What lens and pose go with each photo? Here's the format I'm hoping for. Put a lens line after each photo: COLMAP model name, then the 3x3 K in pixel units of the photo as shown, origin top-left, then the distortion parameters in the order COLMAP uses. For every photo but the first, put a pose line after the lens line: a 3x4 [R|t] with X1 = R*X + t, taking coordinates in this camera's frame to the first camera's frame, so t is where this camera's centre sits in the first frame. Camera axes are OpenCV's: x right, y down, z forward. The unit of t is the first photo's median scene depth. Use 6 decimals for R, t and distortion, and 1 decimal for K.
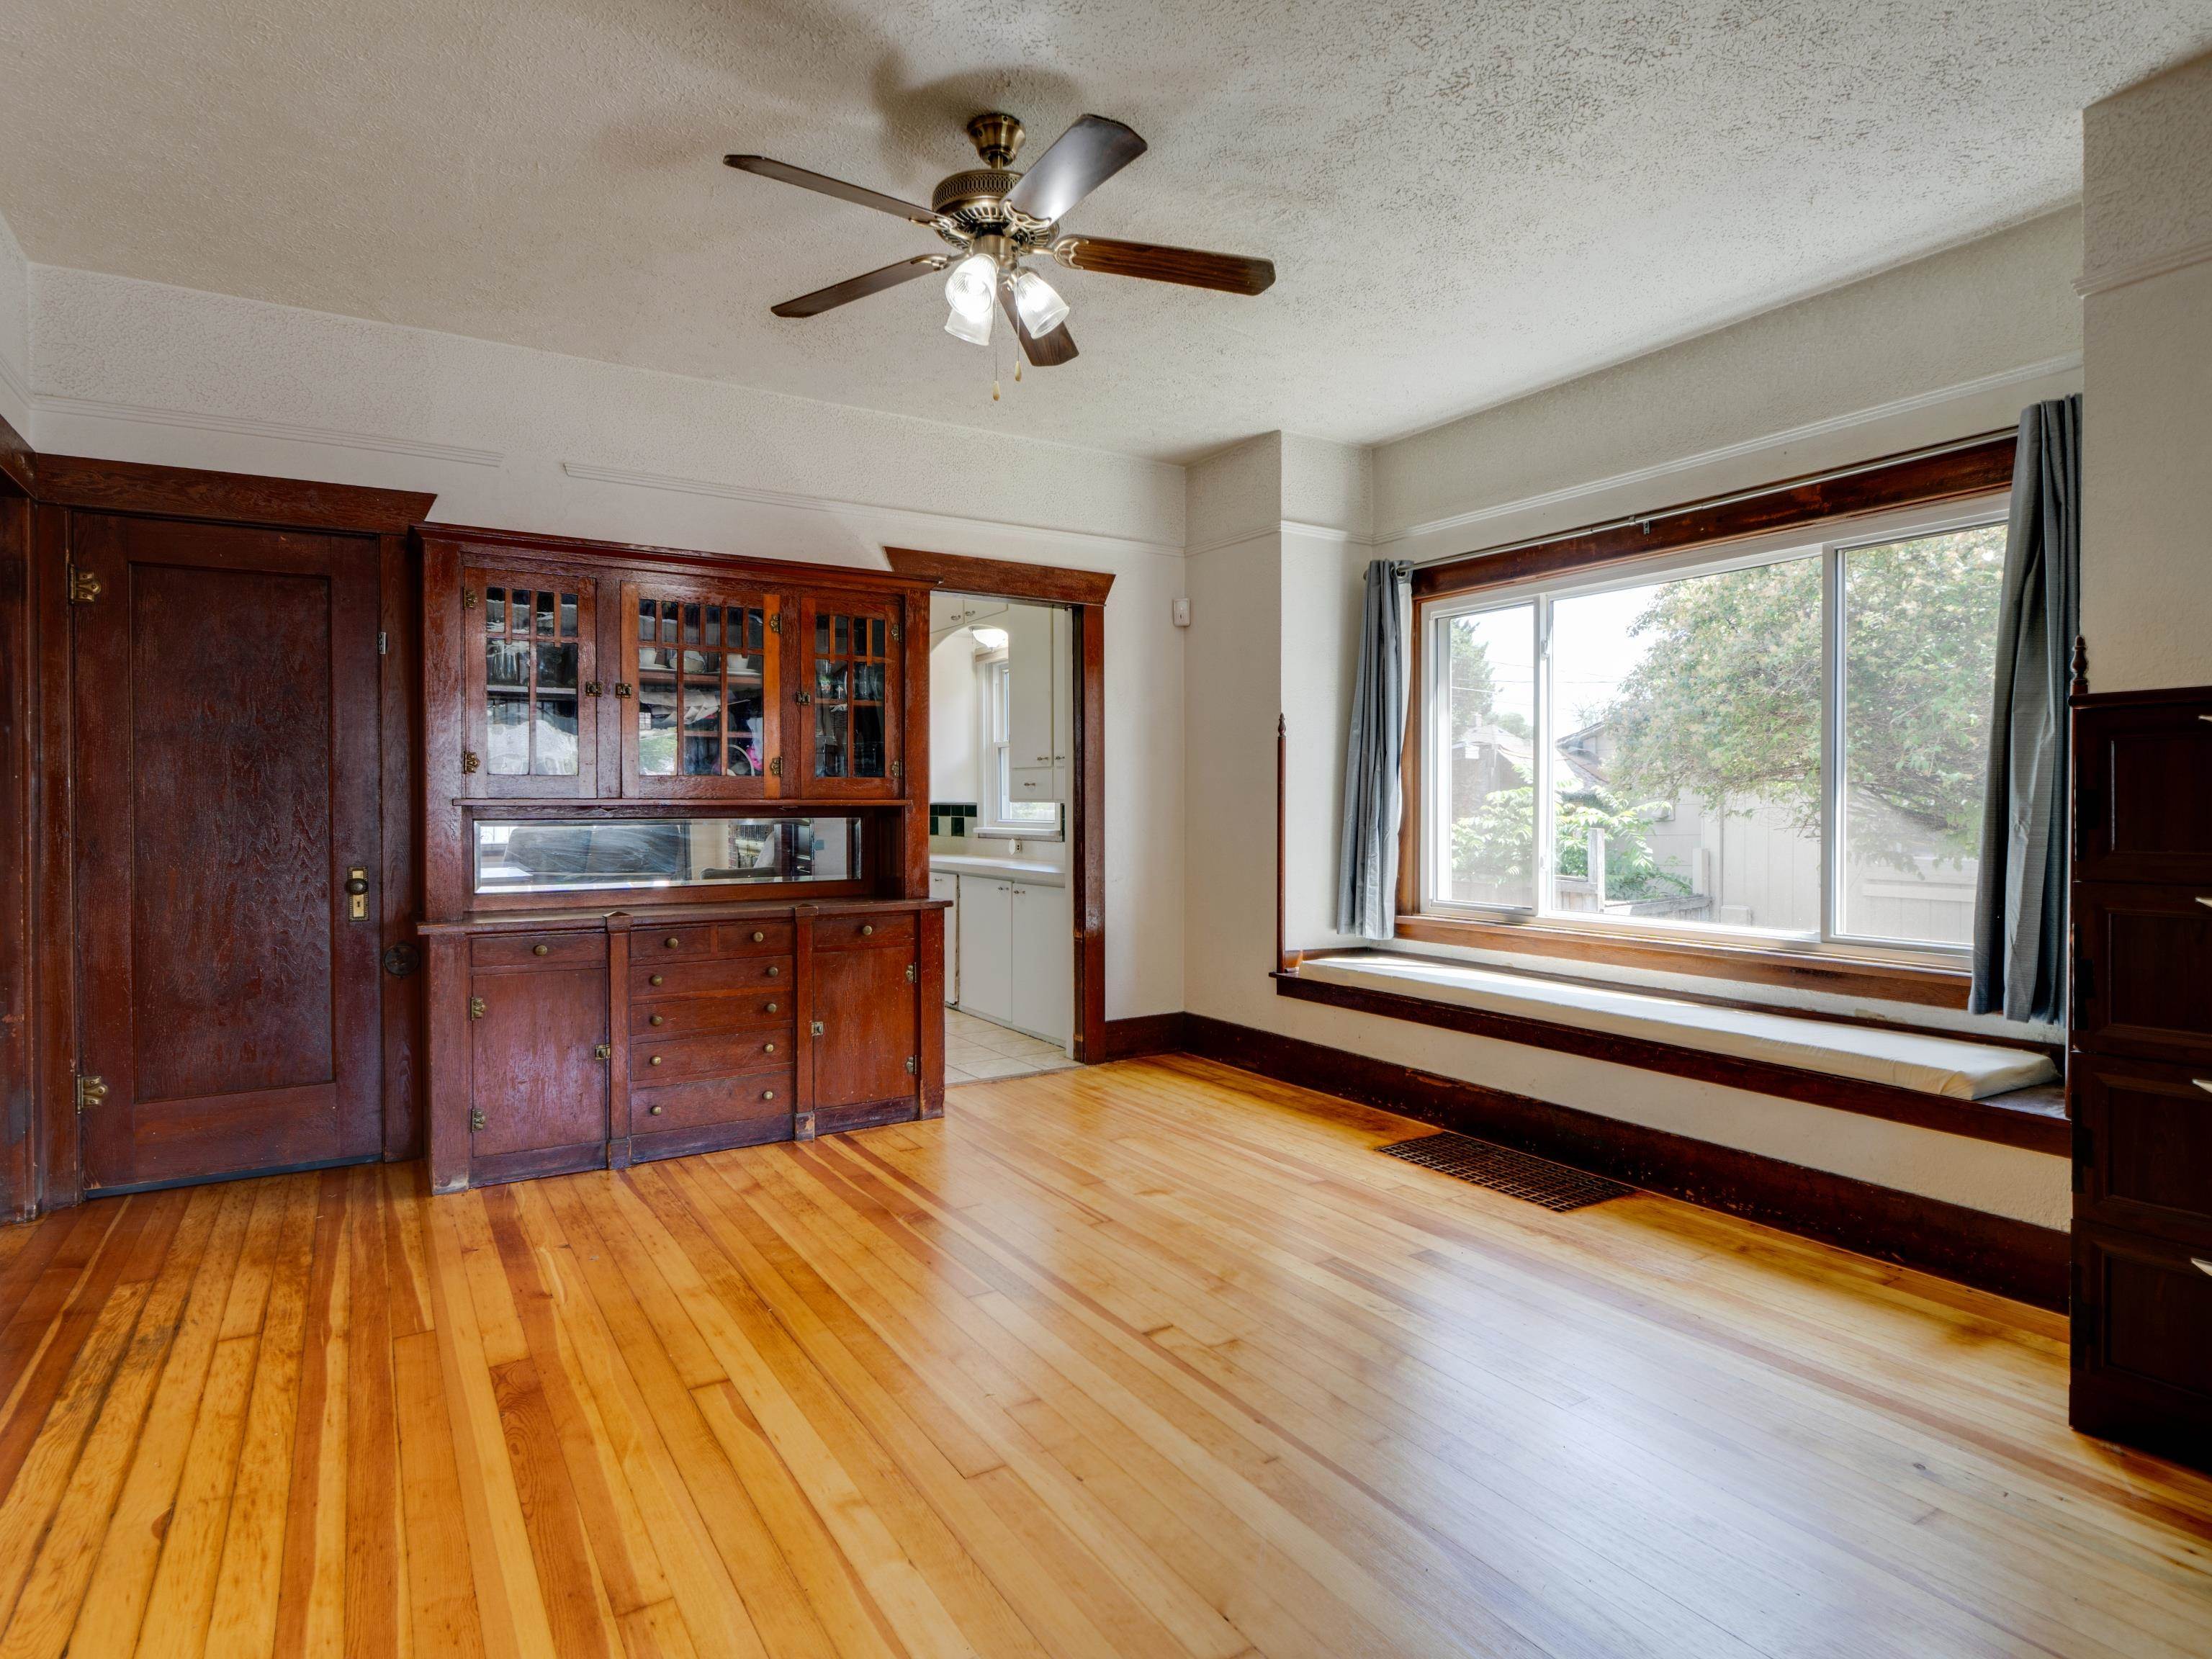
lens RADIAL K [[1198.4, 0, 1110.4], [0, 1198.4, 819.8], [0, 0, 1]] dist [-0.006922, -0.001740]
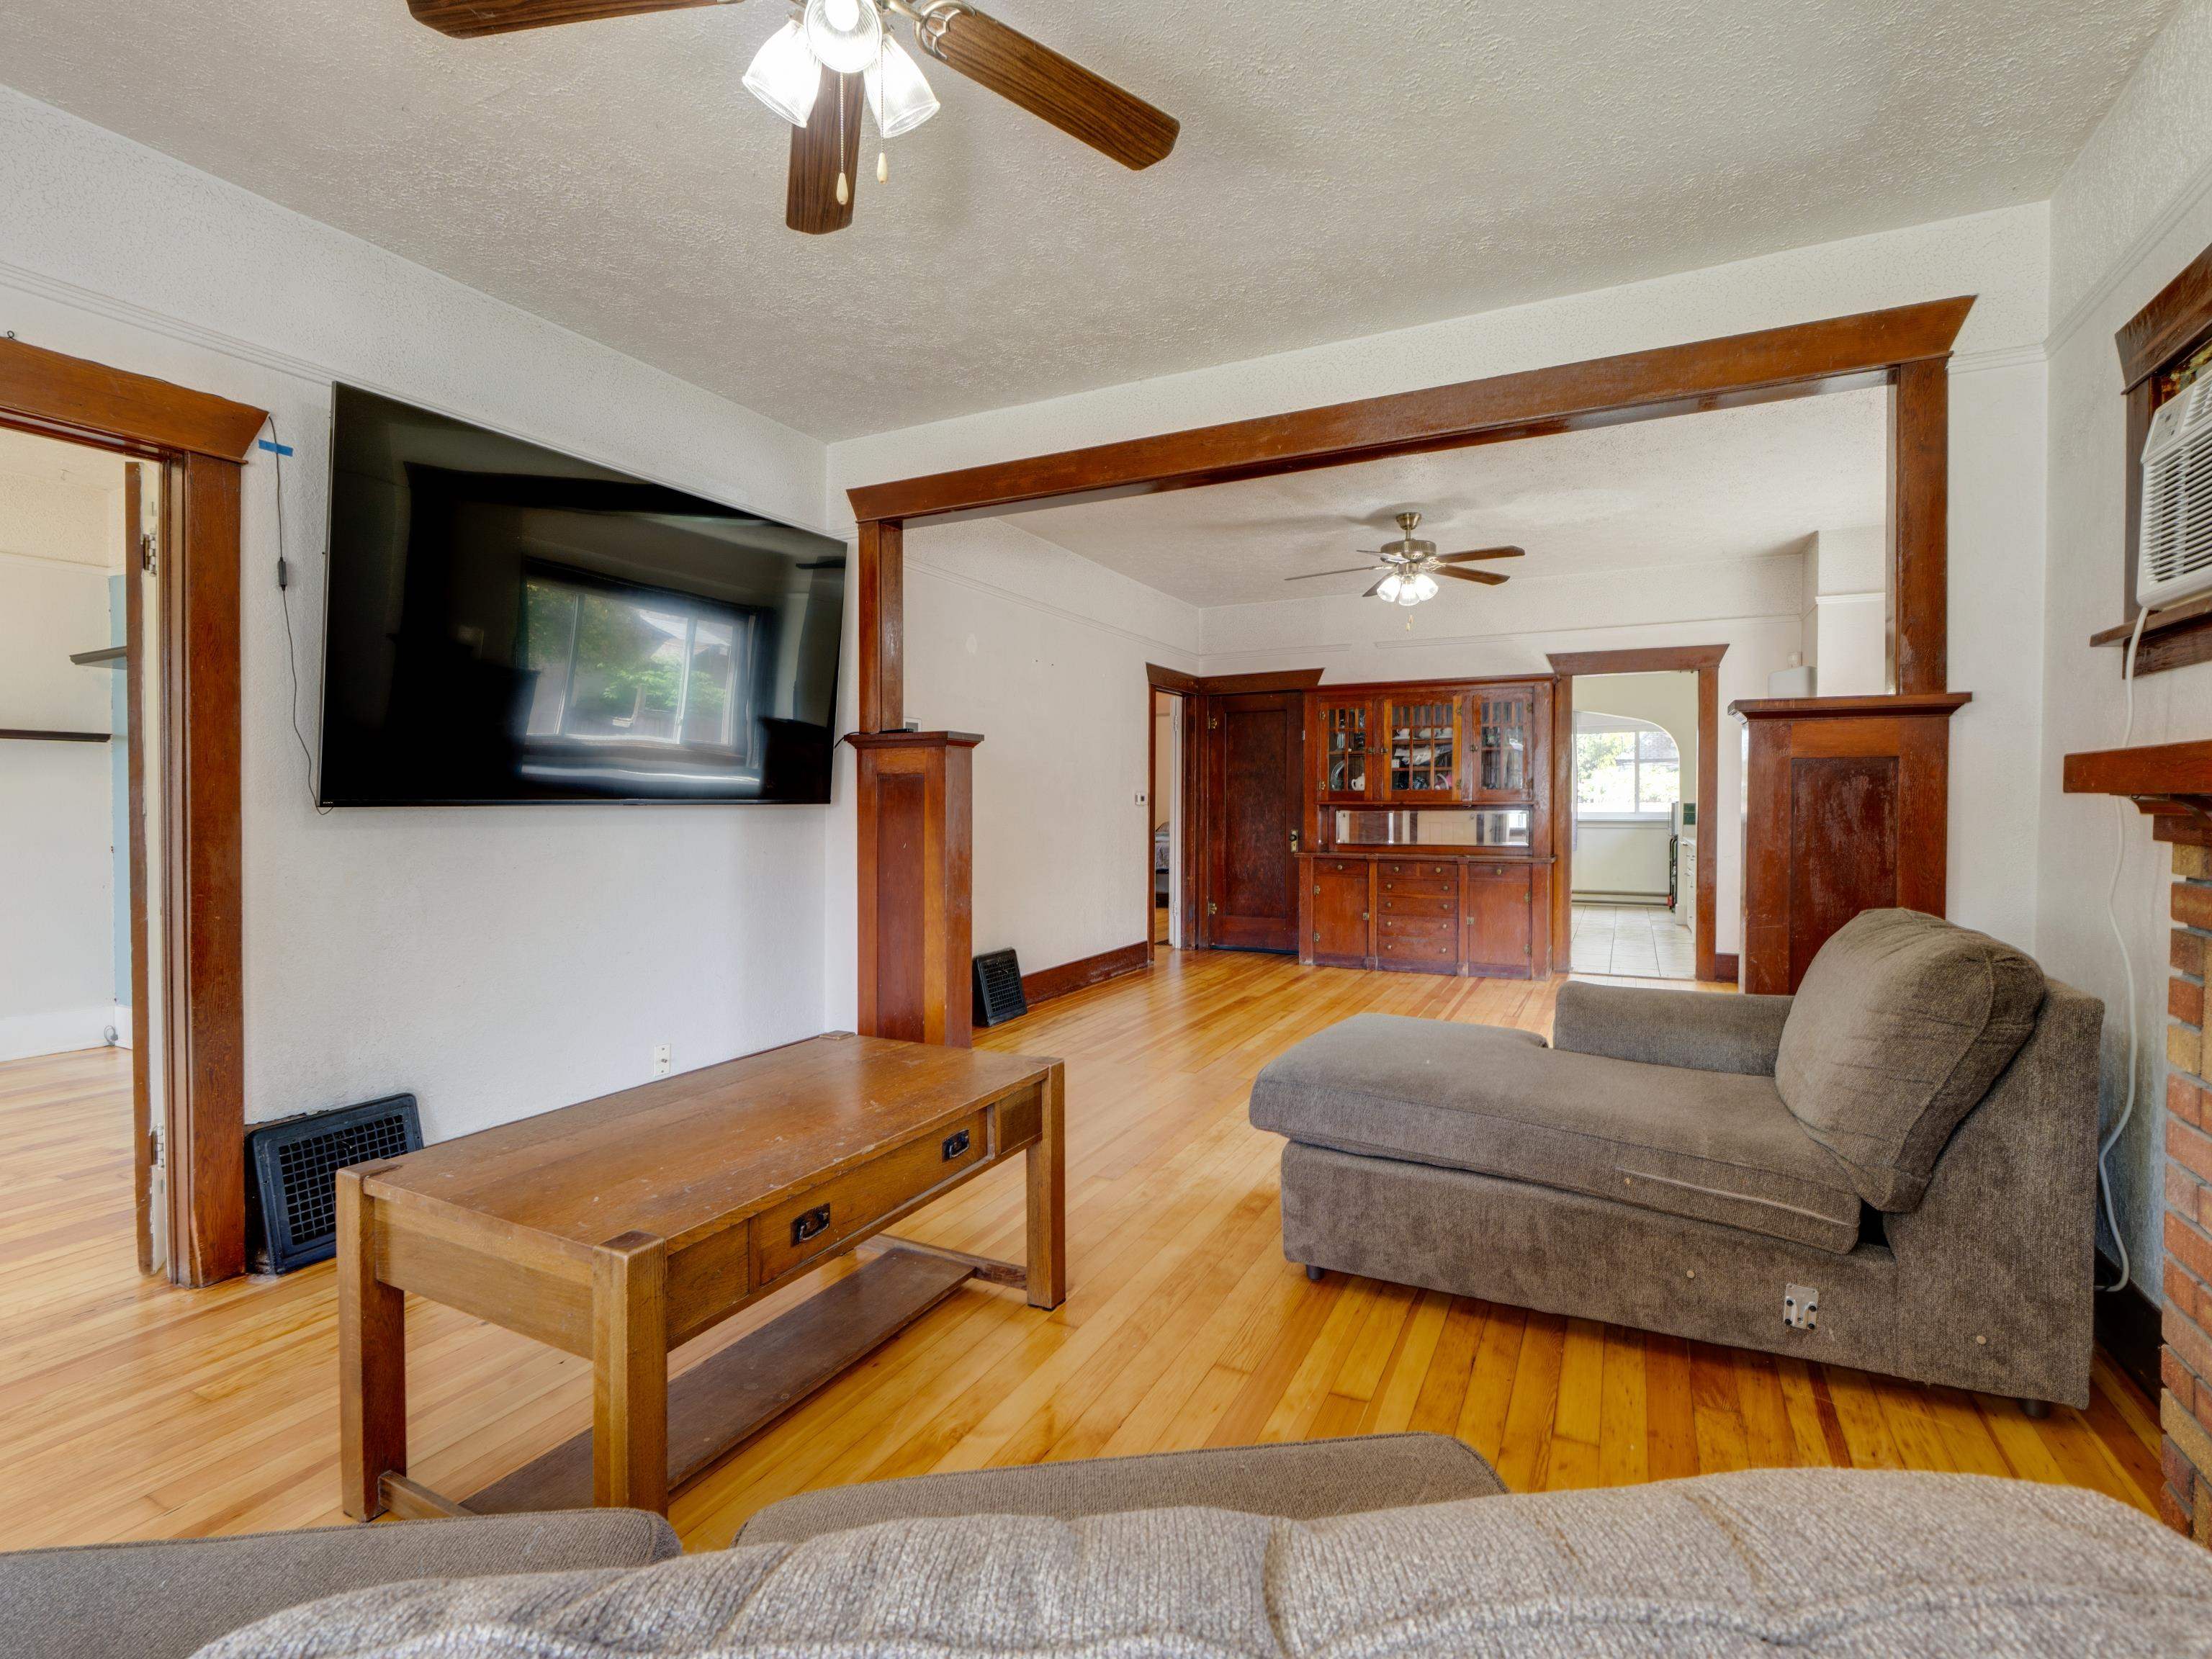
lens RADIAL K [[1043.3, 0, 1117.8], [0, 1043.3, 820.2], [0, 0, 1]] dist [-0.002600, -0.000544]
pose [[0.522262, 0.016160, -0.852632, 0.893334], [-0.010289, 0.999867, 0.012649, -0.001401], [0.852723, 0.002167, 0.522359, -0.362095]]
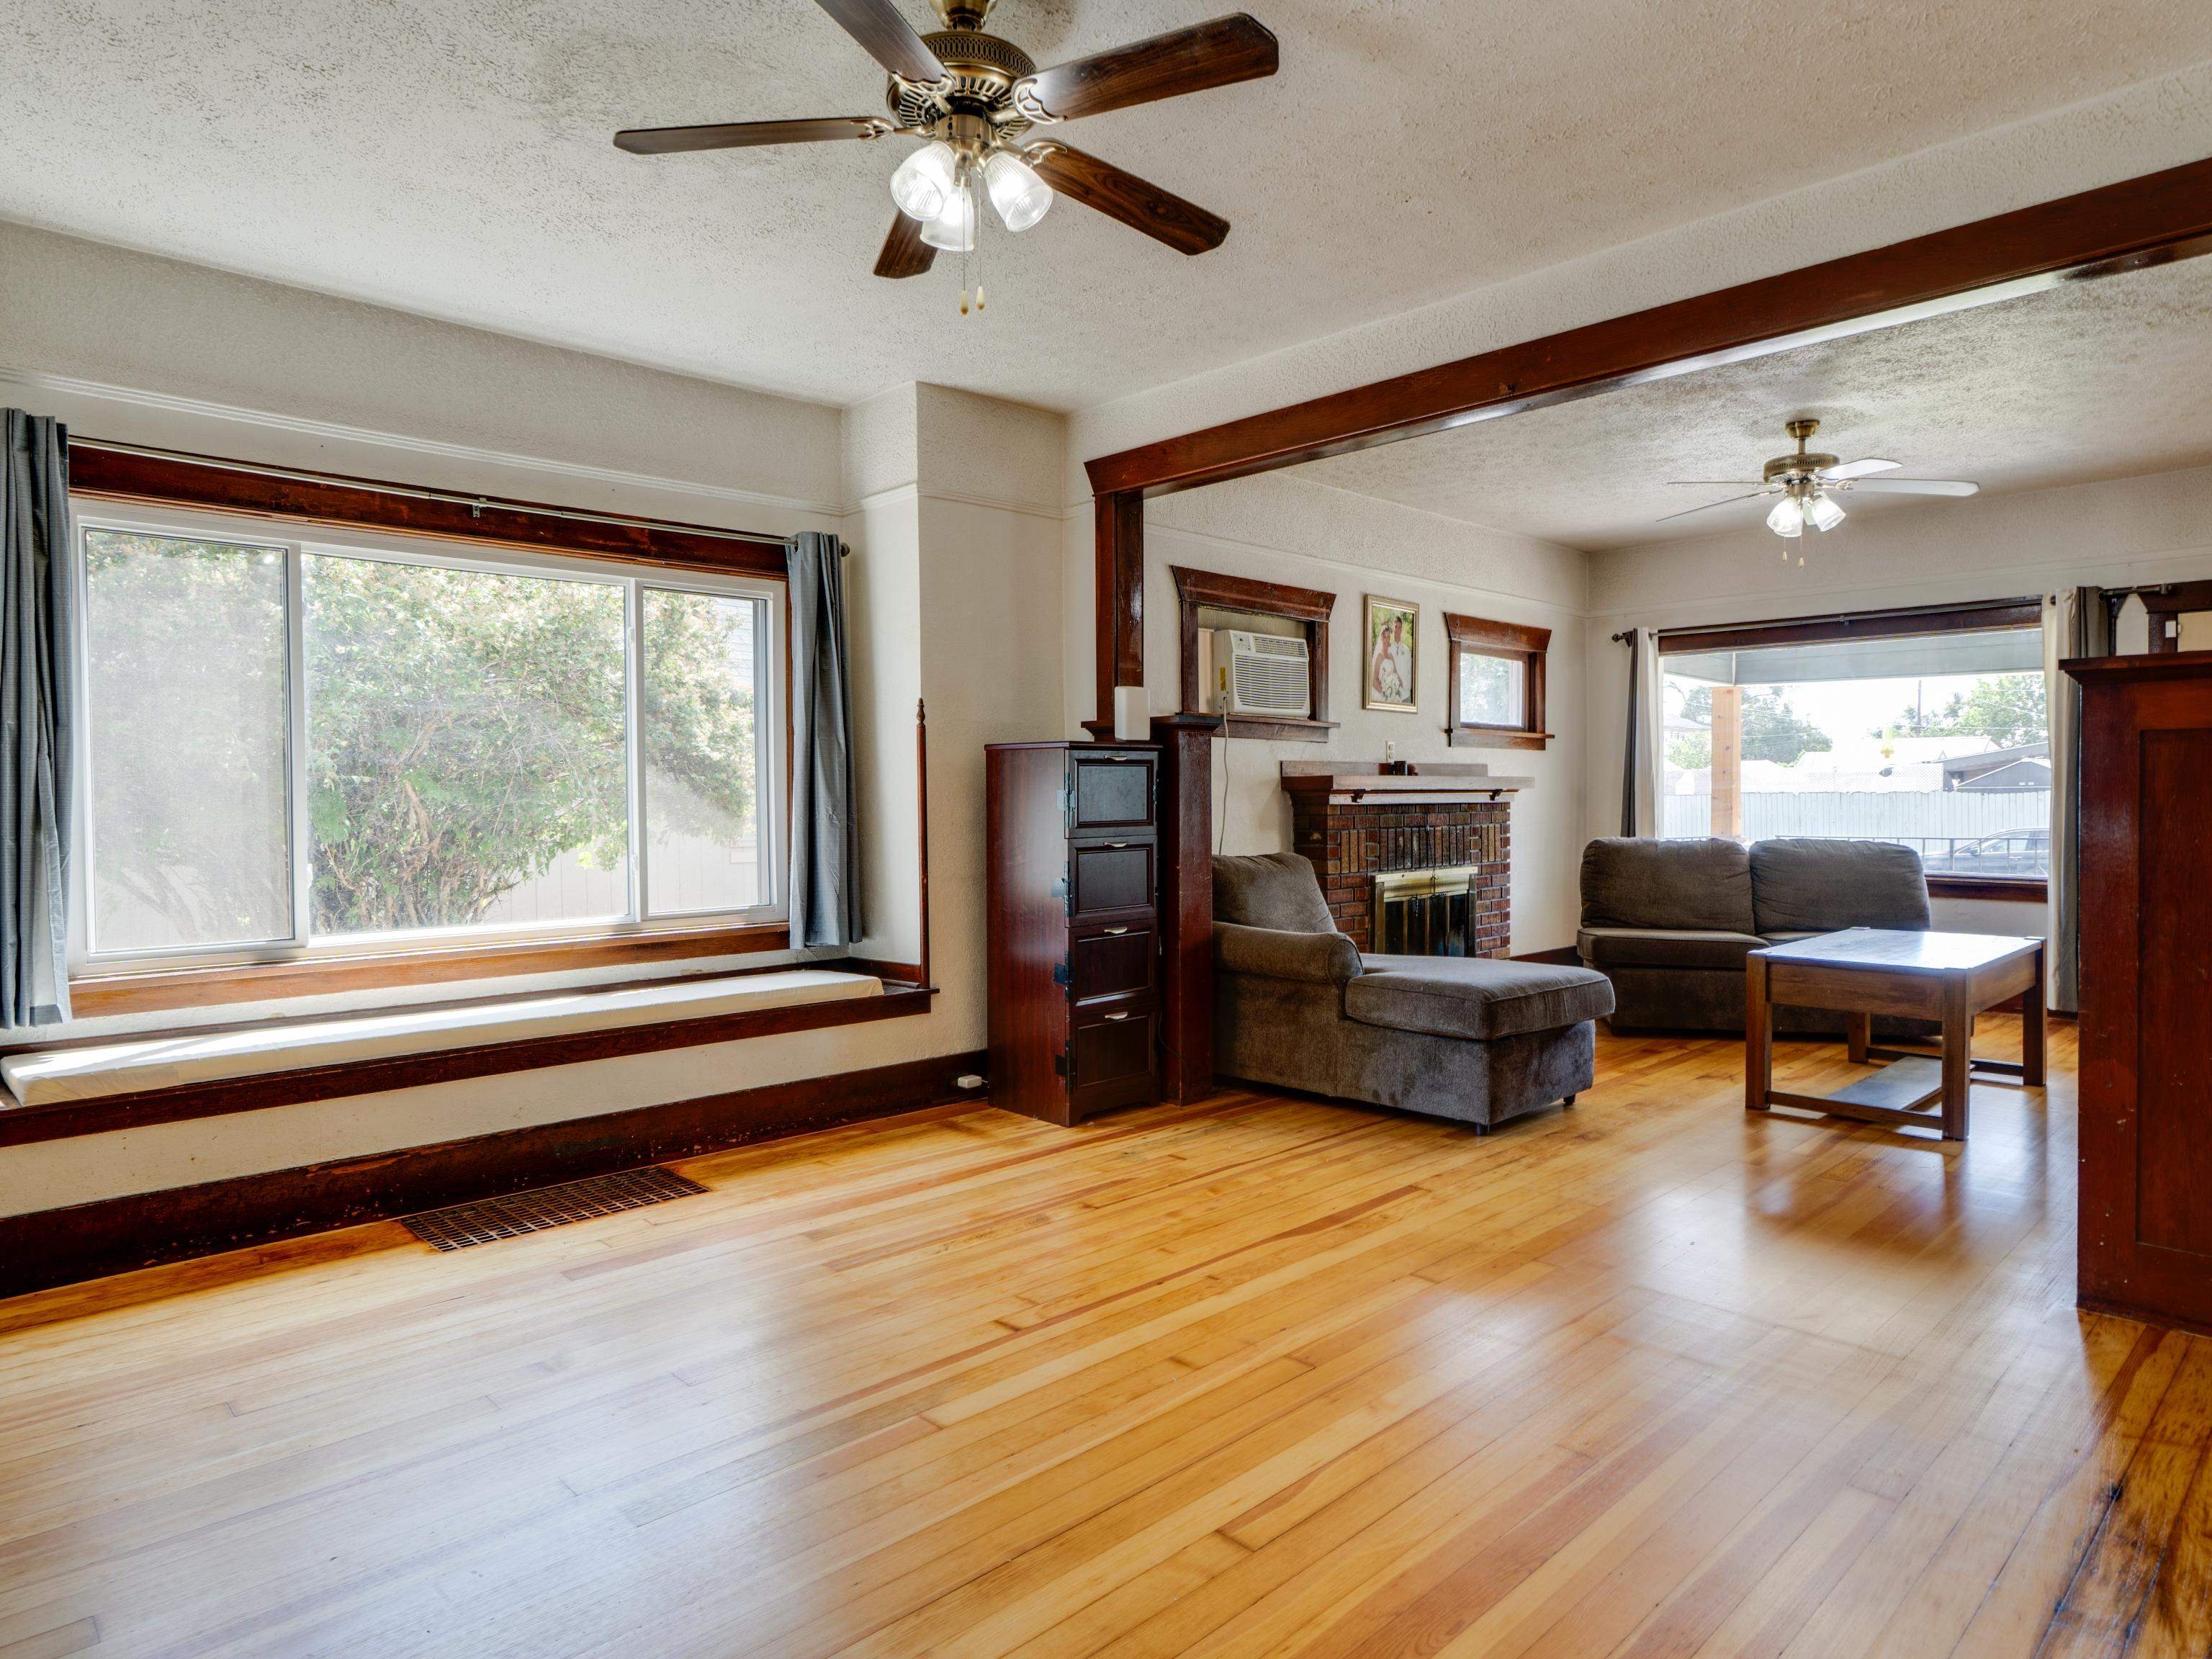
lens RADIAL K [[1312.8, 0, 1108.9], [0, 1312.8, 820.2], [0, 0, 1]] dist [-0.009538, 0.000961]
pose [[-0.201183, -0.014122, 0.979452, -0.663339], [0.022345, 0.999570, 0.019002, -0.008482], [-0.979299, 0.025709, -0.200781, 0.716906]]
